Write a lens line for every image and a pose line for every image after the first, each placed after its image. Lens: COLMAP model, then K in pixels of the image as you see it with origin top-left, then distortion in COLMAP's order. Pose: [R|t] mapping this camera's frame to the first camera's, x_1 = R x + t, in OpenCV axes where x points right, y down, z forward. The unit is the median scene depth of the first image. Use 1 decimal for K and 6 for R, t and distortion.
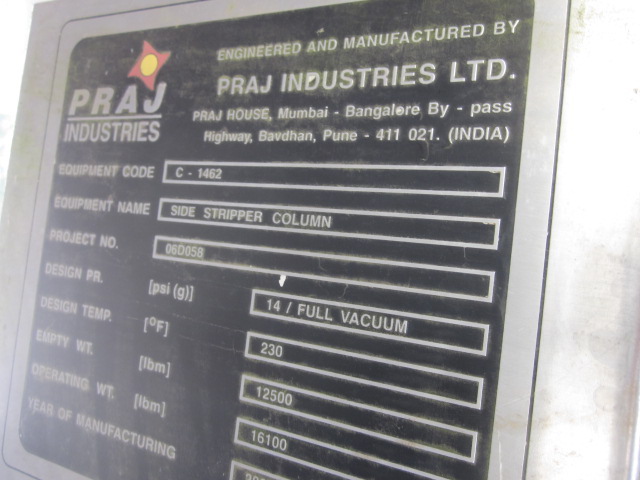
lens RADIAL K [[537.2, 0, 320.1], [0, 537.2, 239.7], [0, 0, 1]] dist [-0.038784, 0.013127]
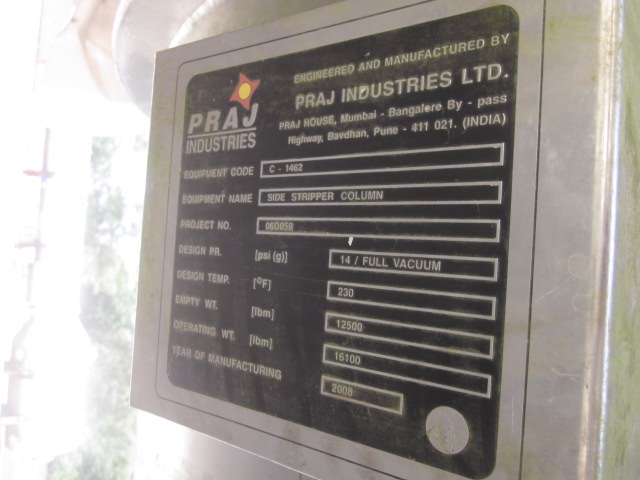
lens RADIAL K [[537.2, 0, 319.6], [0, 537.2, 240.4], [0, 0, 1]] dist [-0.038784, 0.013127]
pose [[0.983532, -0.060071, -0.170458, 0.081841], [0.060690, 0.998155, -0.001582, 0.069213], [0.170239, -0.008789, 0.985364, -0.342778]]
